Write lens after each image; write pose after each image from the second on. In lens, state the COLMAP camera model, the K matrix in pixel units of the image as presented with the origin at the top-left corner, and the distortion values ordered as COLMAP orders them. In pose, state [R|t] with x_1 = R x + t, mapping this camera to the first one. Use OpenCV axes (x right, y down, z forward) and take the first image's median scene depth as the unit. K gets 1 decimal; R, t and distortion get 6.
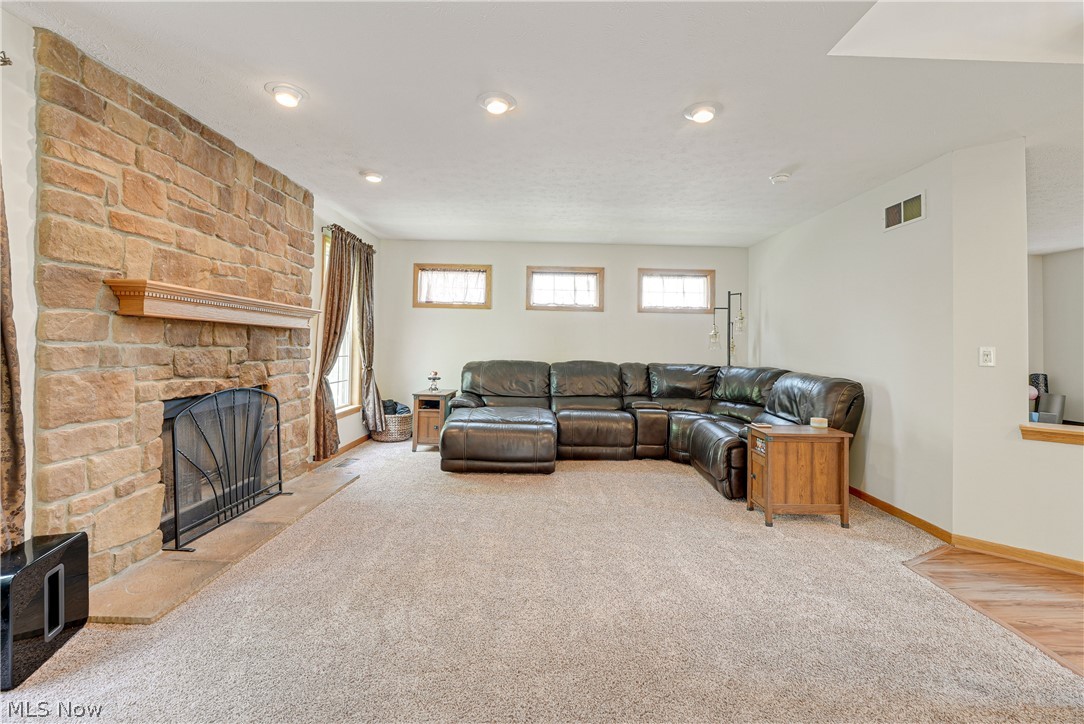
lens RADIAL K [[482.8, 0, 544.8], [0, 482.8, 332.0], [0, 0, 1]] dist [-0.023079, 0.000246]
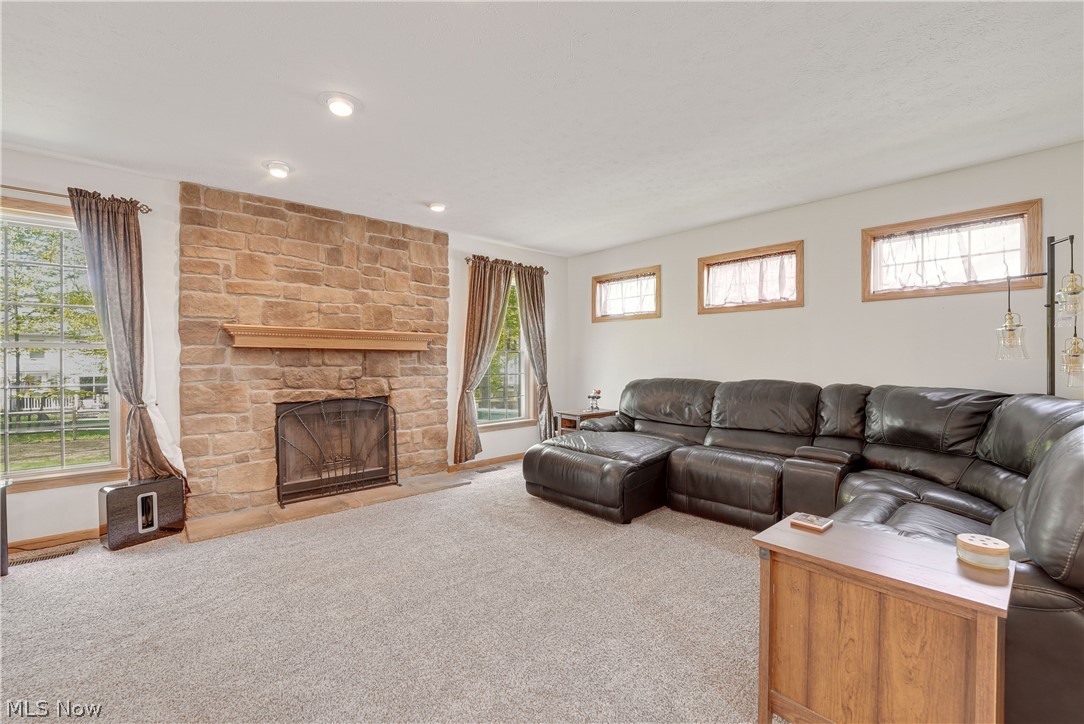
lens RADIAL K [[469.7, 0, 543.5], [0, 469.7, 369.2], [0, 0, 1]] dist [-0.022895, -0.000123]
pose [[0.649613, -0.006506, -0.760237, 0.669467], [0.037463, 0.999023, 0.023462, 0.027706], [0.759341, -0.043722, 0.649222, 0.551801]]
